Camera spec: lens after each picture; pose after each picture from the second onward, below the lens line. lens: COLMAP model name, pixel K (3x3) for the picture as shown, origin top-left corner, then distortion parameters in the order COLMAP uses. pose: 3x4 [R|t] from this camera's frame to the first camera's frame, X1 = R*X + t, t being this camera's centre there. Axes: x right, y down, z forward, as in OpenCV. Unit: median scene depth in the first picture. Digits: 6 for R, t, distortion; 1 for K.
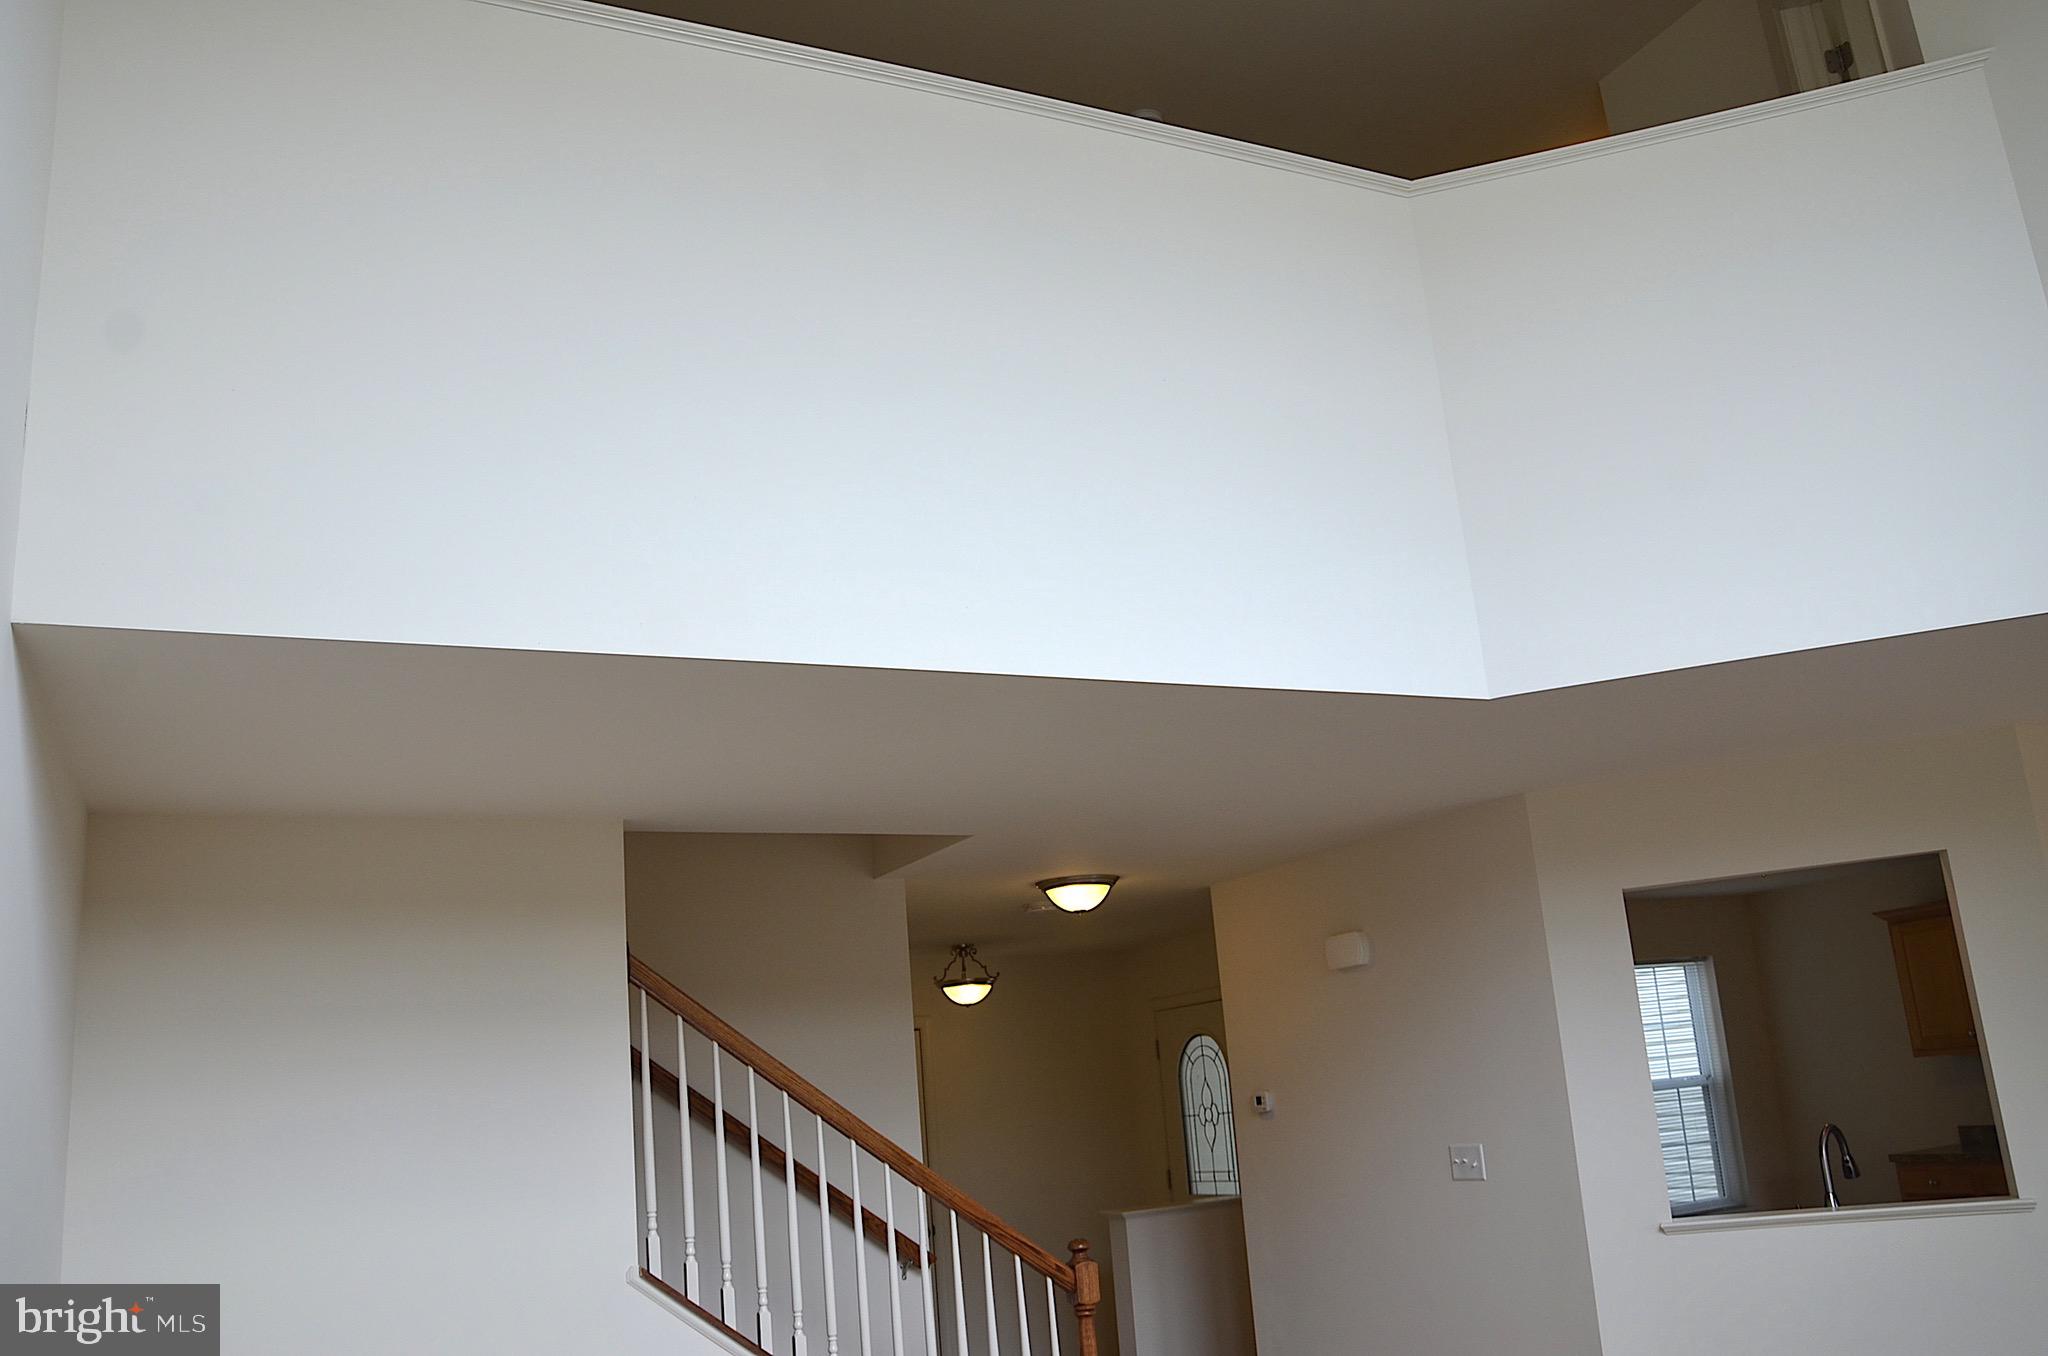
lens RADIAL K [[1636.5, 0, 1024.6], [0, 1636.5, 695.7], [0, 0, 1]] dist [-0.156197, 0.144592]
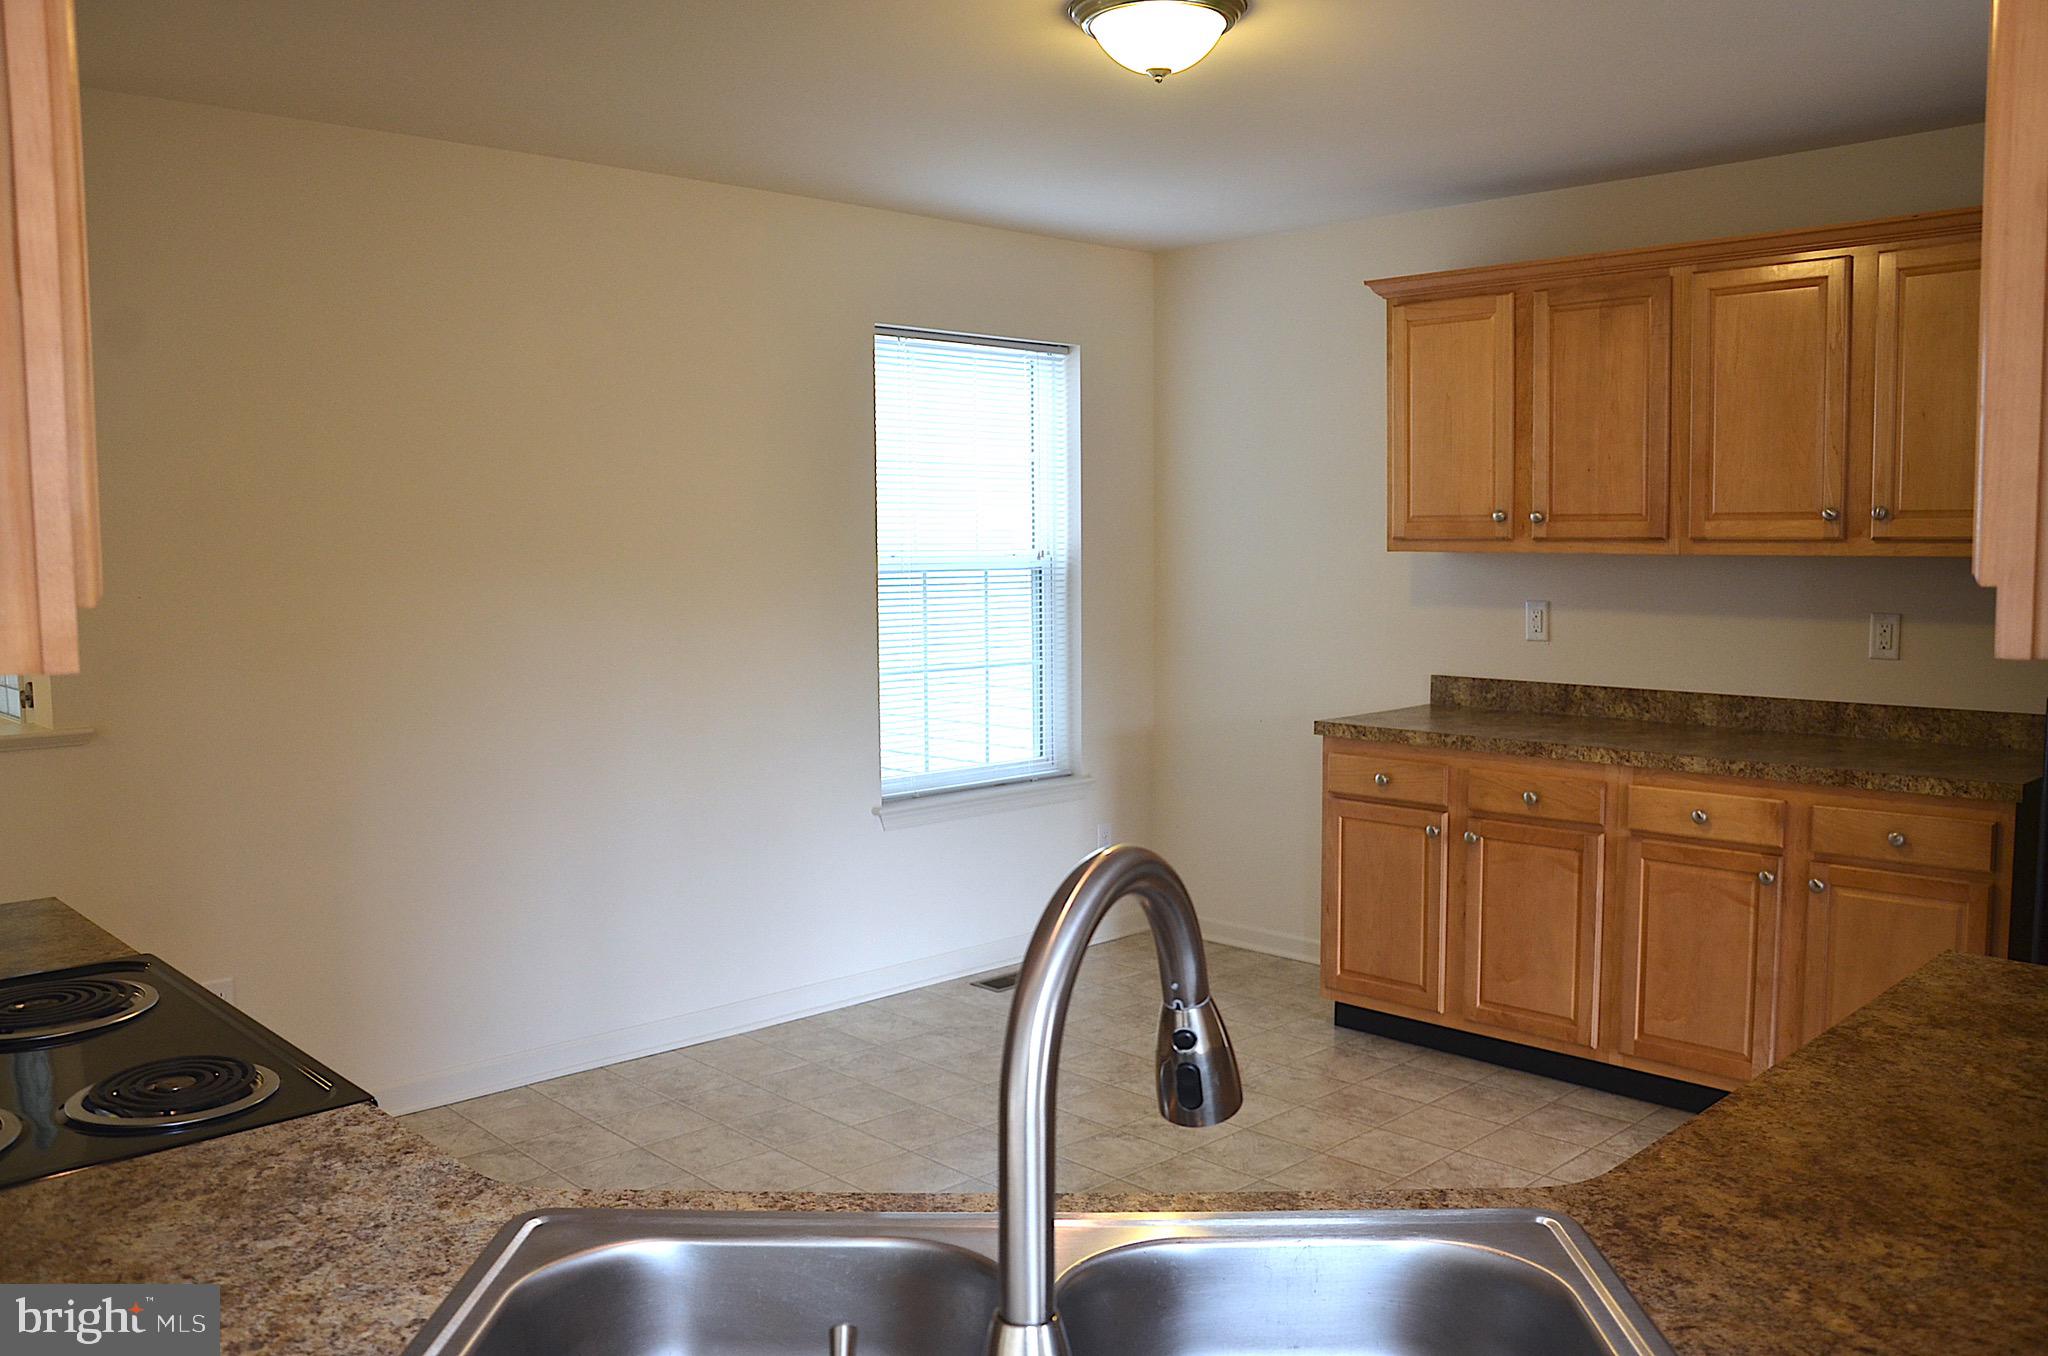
lens RADIAL K [[1636.5, 0, 1024.6], [0, 1636.5, 695.7], [0, 0, 1]] dist [-0.156197, 0.144592]
pose [[0.946522, 0.040501, 0.320086, 0.268380], [-0.142449, 0.942617, 0.301964, 0.125175], [-0.289489, -0.331411, 0.897977, 0.515314]]
